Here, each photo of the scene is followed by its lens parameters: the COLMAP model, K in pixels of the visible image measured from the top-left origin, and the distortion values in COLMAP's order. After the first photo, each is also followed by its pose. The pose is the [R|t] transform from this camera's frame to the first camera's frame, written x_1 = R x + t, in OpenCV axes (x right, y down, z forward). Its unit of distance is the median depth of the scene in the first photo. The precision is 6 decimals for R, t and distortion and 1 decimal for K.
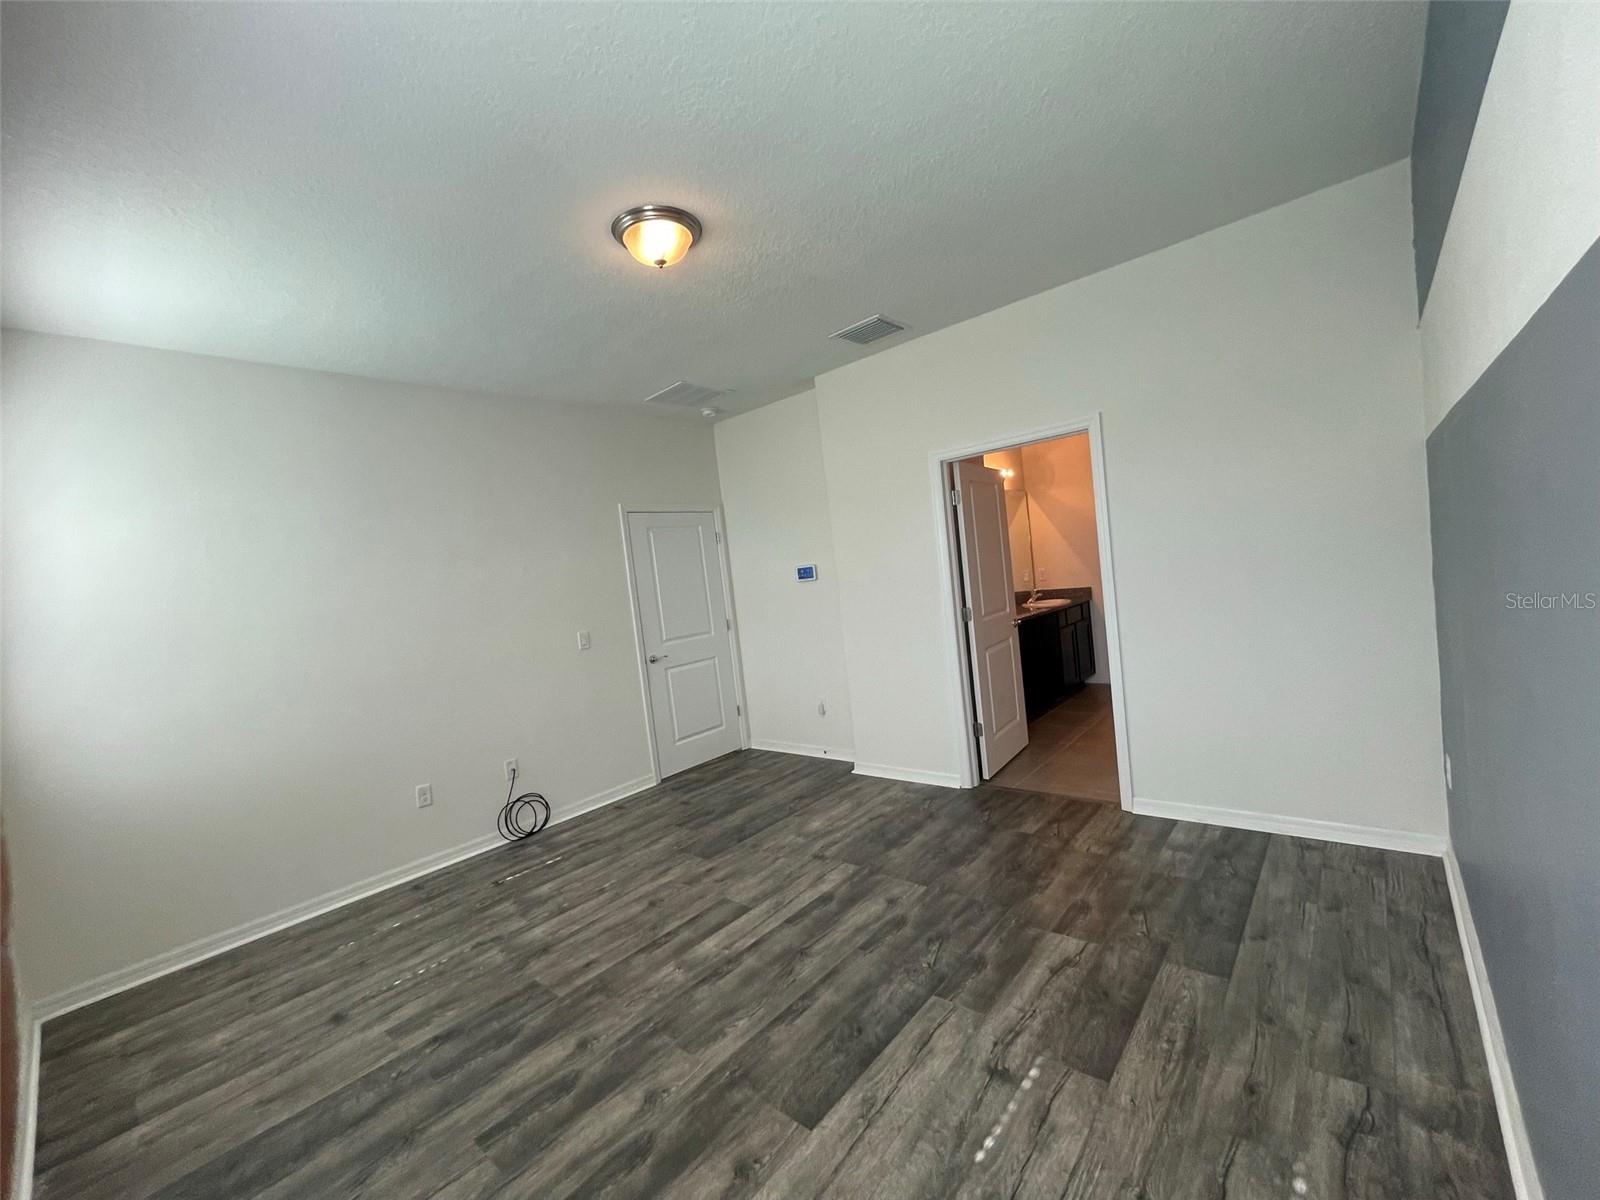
lens RADIAL K [[650.8, 0, 803.4], [0, 650.8, 601.2], [0, 0, 1]] dist [-0.000459, 0.000014]
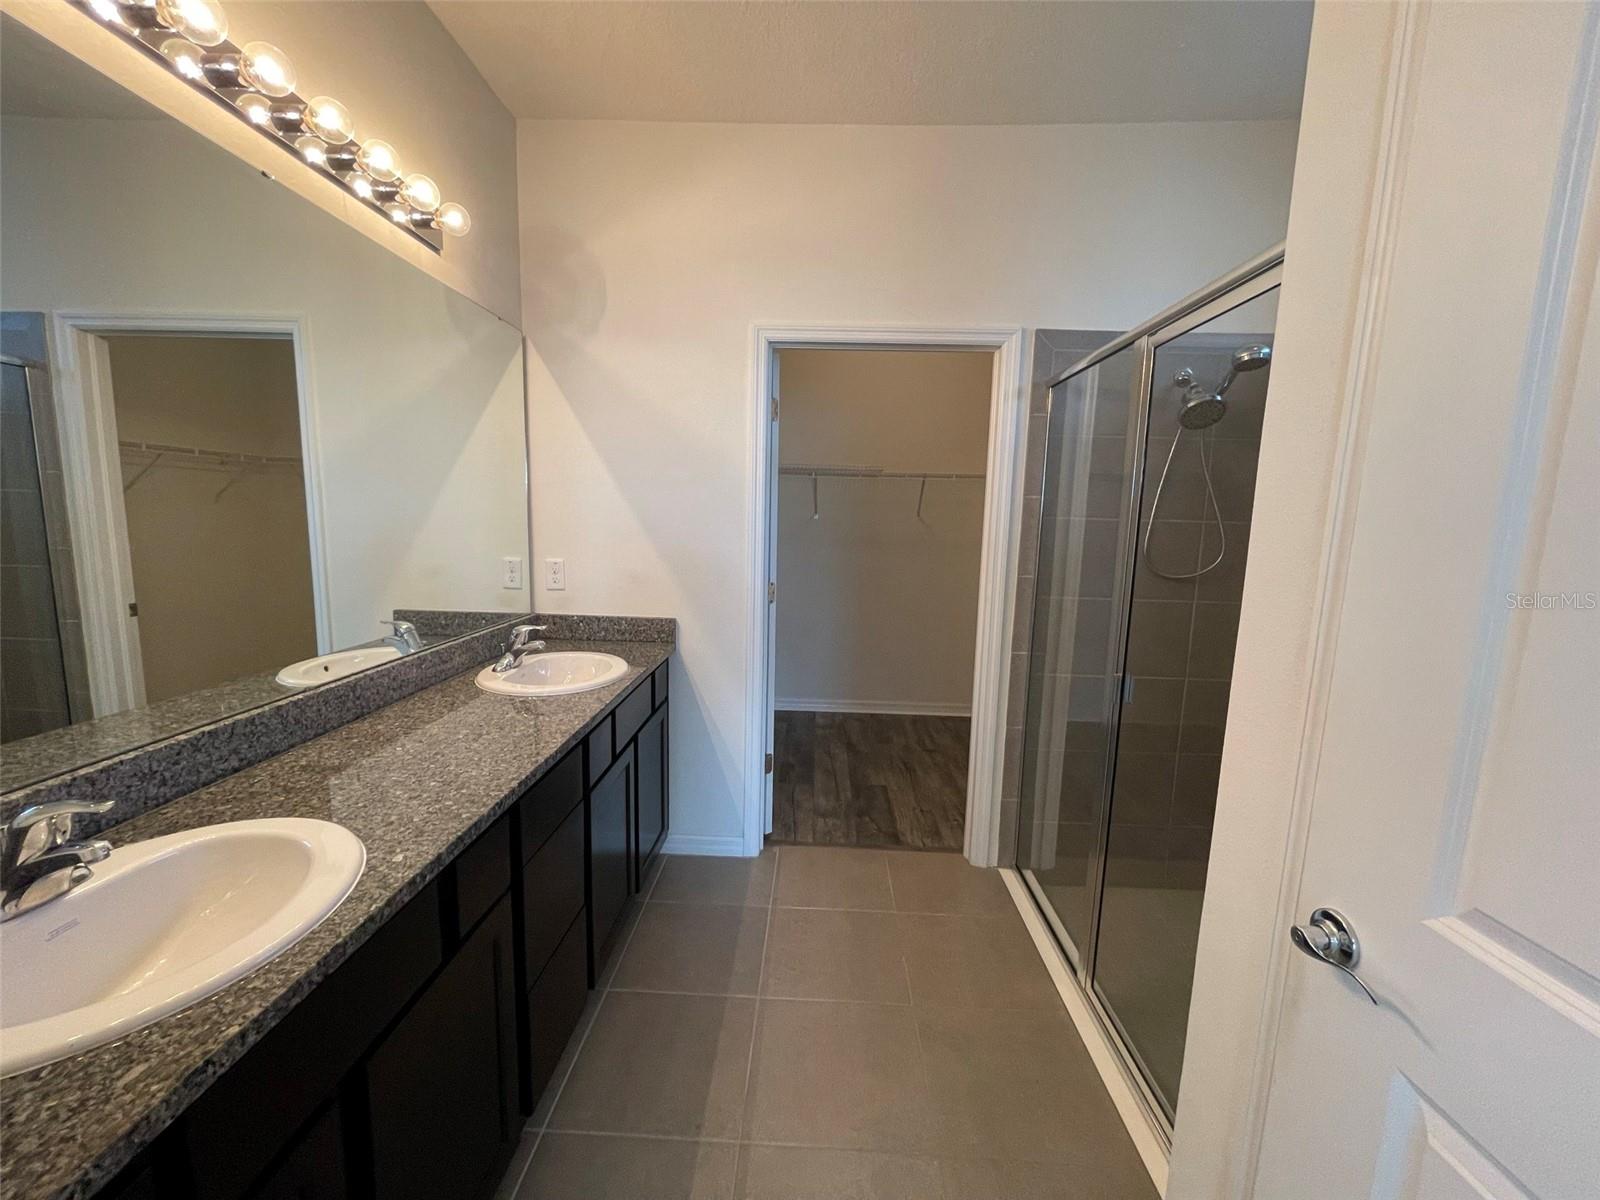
lens RADIAL K [[650.8, 0, 799.8], [0, 650.8, 602.4], [0, 0, 1]] dist [-0.000459, 0.000014]
pose [[0.766949, 0.045388, 0.640101, 0.243731], [-0.083809, 0.996036, 0.029790, -0.048991], [-0.636212, -0.076494, 0.767713, 0.640154]]
